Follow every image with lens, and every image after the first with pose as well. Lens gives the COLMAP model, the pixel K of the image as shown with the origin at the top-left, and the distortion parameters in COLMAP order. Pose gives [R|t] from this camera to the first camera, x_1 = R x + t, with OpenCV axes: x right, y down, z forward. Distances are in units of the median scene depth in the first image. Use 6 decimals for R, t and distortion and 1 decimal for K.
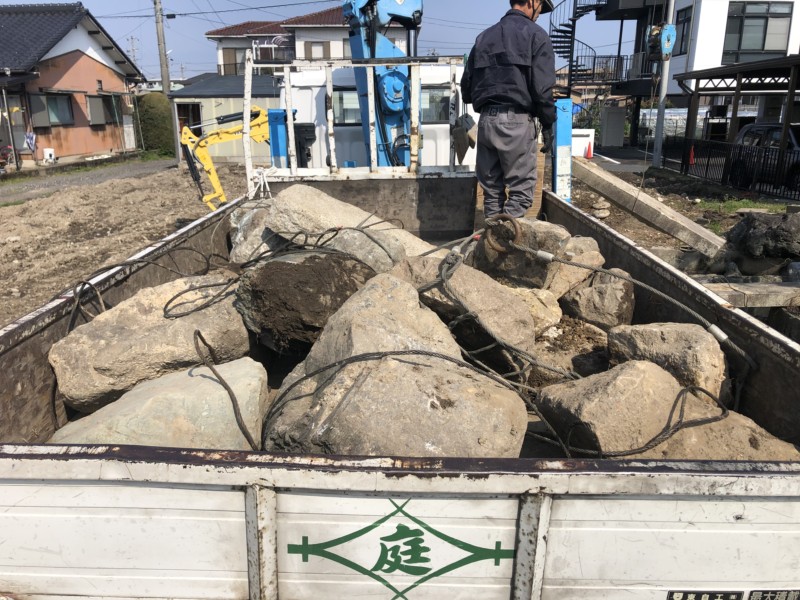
lens RADIAL K [[666.3, 0, 400.0], [0, 666.3, 300.0], [0, 0, 1]] dist [0.007693, -0.005195]
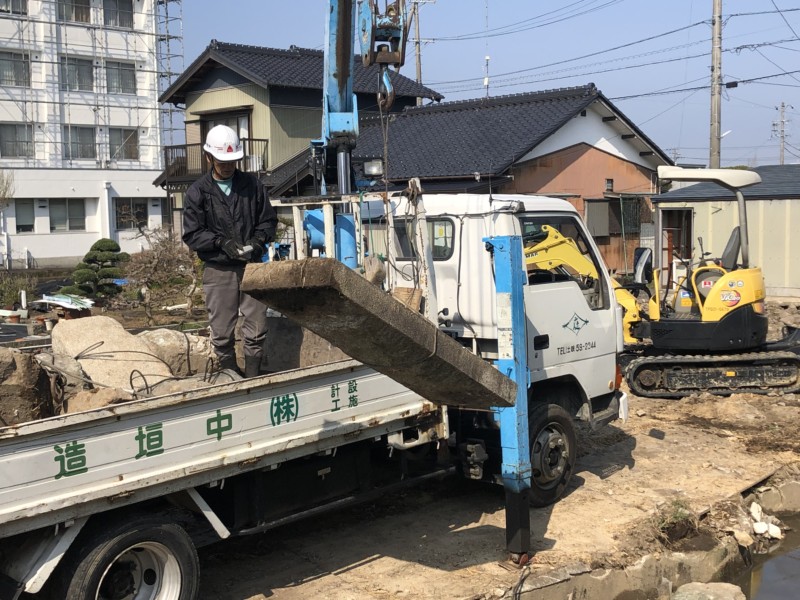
lens RADIAL K [[1096.8, 0, 400.0], [0, 1096.8, 300.0], [0, 0, 1]] dist [0.007607, -0.024643]
pose [[0.725990, 0.040595, -0.686506, 0.230974], [-0.170086, 0.977842, -0.122045, -0.008297], [0.666341, 0.205368, 0.716808, -0.005332]]
